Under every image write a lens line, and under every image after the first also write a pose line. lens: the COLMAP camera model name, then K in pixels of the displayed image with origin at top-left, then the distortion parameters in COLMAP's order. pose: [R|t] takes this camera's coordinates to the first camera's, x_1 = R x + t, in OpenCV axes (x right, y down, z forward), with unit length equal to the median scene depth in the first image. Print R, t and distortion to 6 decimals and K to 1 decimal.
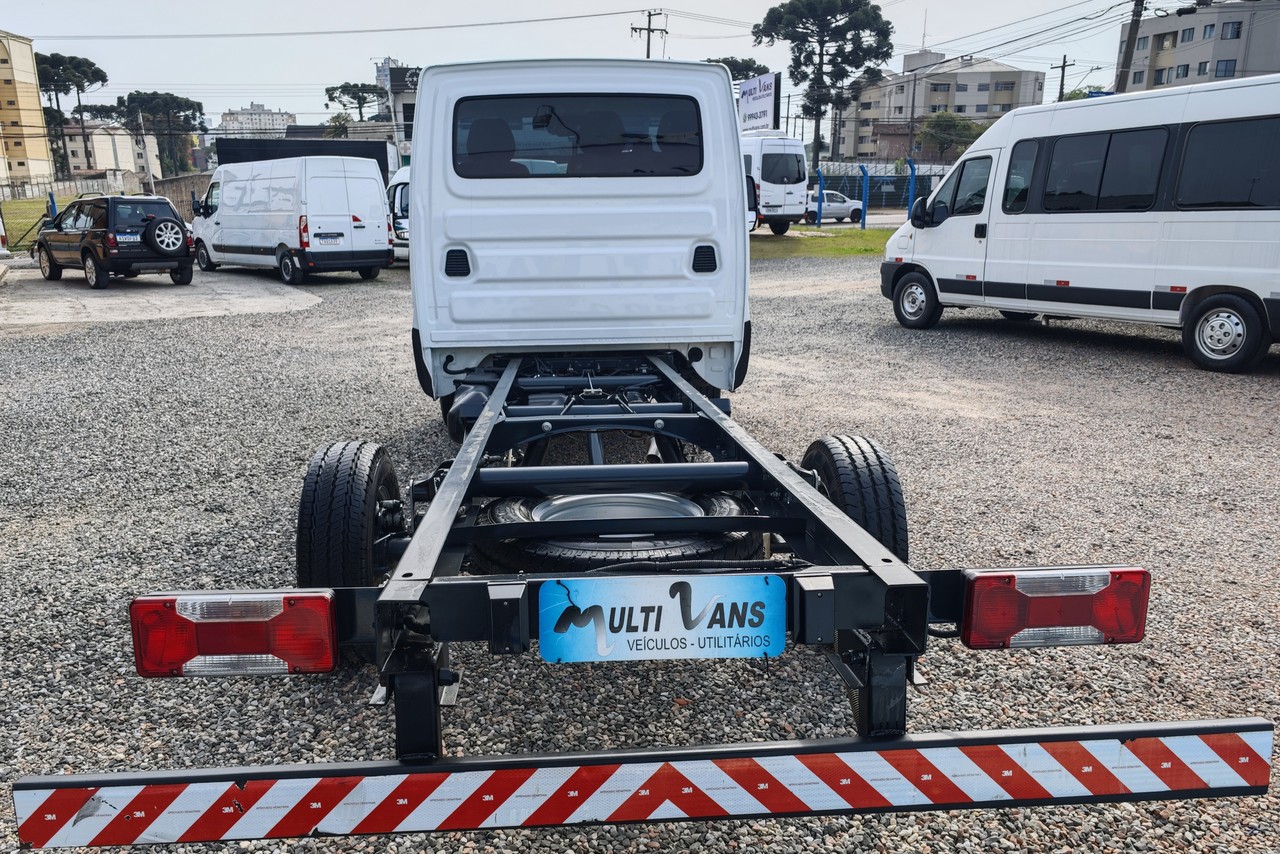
lens RADIAL K [[1035.6, 0, 640.4], [0, 1035.6, 446.4], [0, 0, 1]] dist [0.009496, -0.006108]
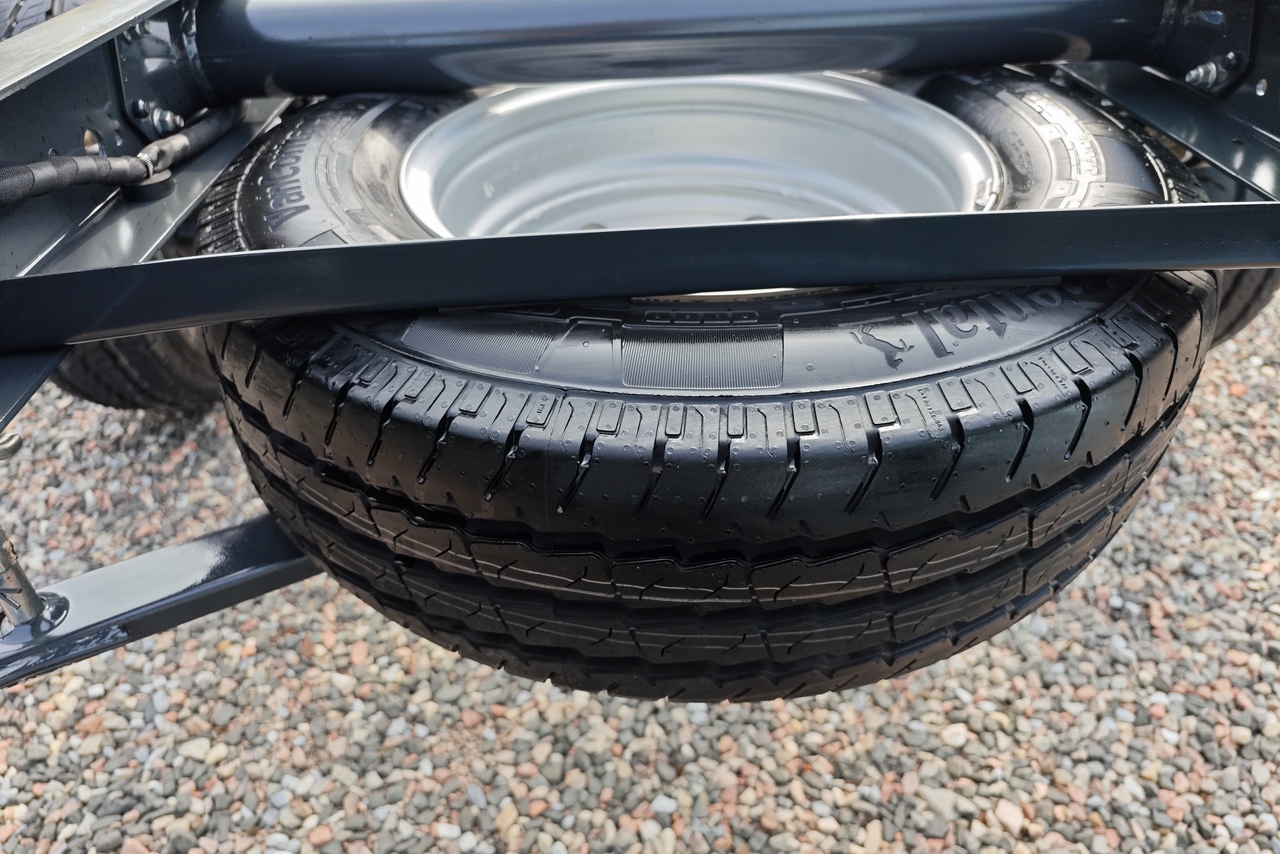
lens RADIAL K [[911.4, 0, 638.0], [0, 911.4, 433.5], [0, 0, 1]] dist [0.000209, -0.008381]
pose [[0.999190, 0.000068, -0.040233, -0.022331], [0.017237, 0.902850, 0.429609, 0.020210], [0.036354, -0.429955, 0.902118, 0.598935]]
